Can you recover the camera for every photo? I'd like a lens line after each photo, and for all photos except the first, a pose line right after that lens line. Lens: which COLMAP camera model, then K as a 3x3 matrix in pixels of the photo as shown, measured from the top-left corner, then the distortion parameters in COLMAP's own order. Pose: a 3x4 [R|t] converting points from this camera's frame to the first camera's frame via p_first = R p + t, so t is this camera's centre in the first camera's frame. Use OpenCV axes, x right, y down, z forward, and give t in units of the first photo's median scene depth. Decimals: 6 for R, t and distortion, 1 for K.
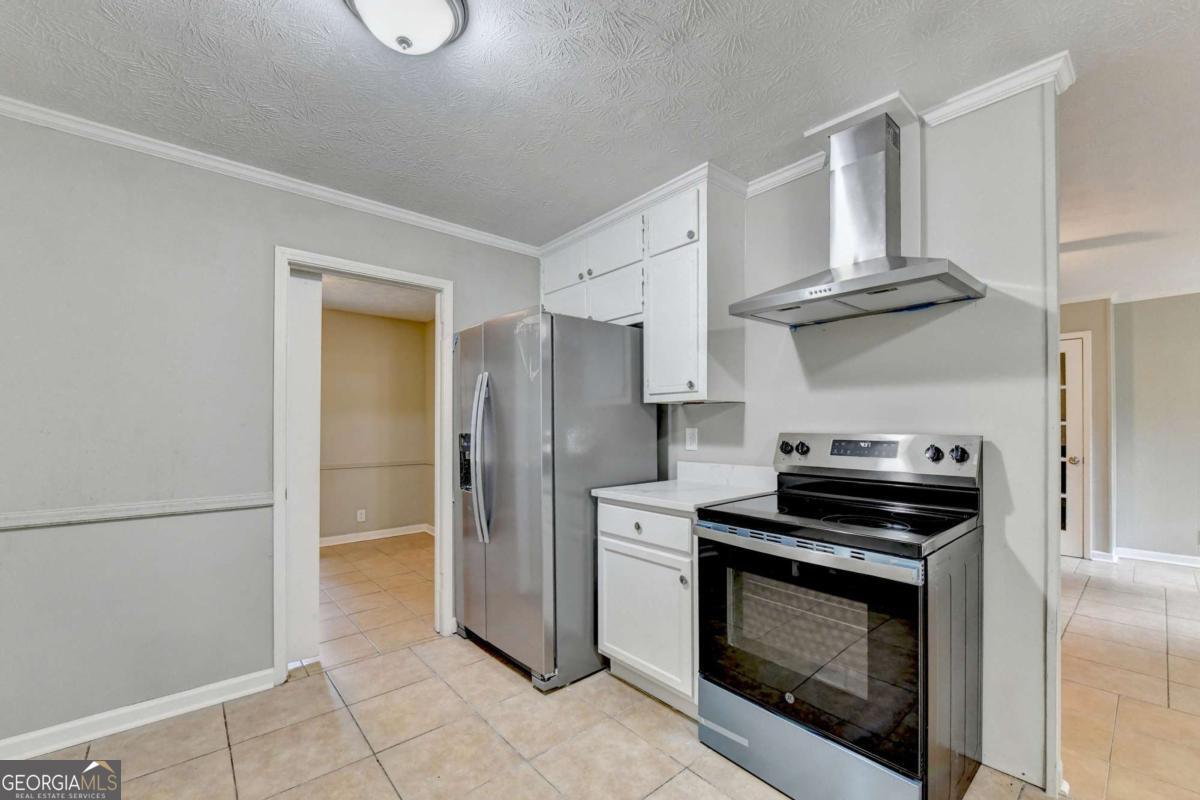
lens RADIAL K [[490.3, 0, 608.8], [0, 490.3, 425.5], [0, 0, 1]] dist [-0.005794, -0.000651]
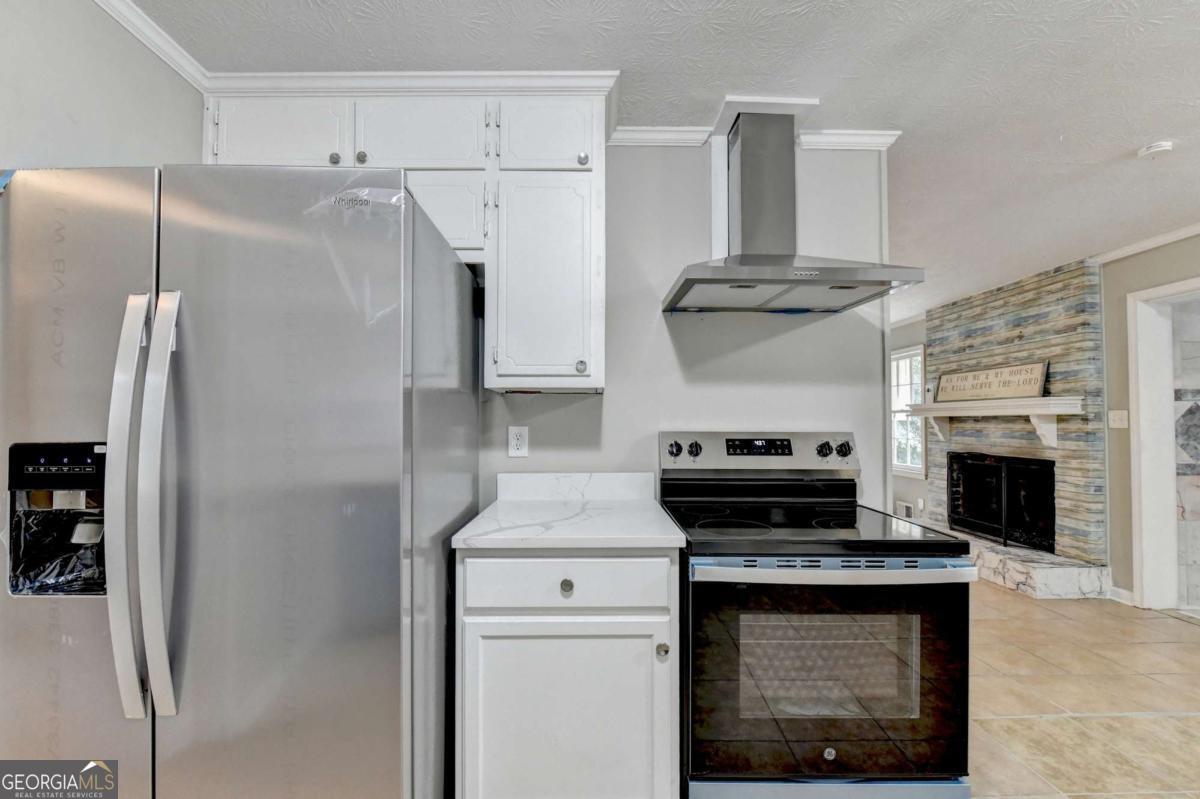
lens RADIAL K [[490.3, 0, 597.8], [0, 490.3, 410.3], [0, 0, 1]] dist [-0.005794, -0.000651]
pose [[0.650980, 0.021454, 0.758791, -0.361842], [-0.003142, 0.999668, -0.025569, -0.000034], [-0.759088, 0.014261, 0.650832, 0.521763]]
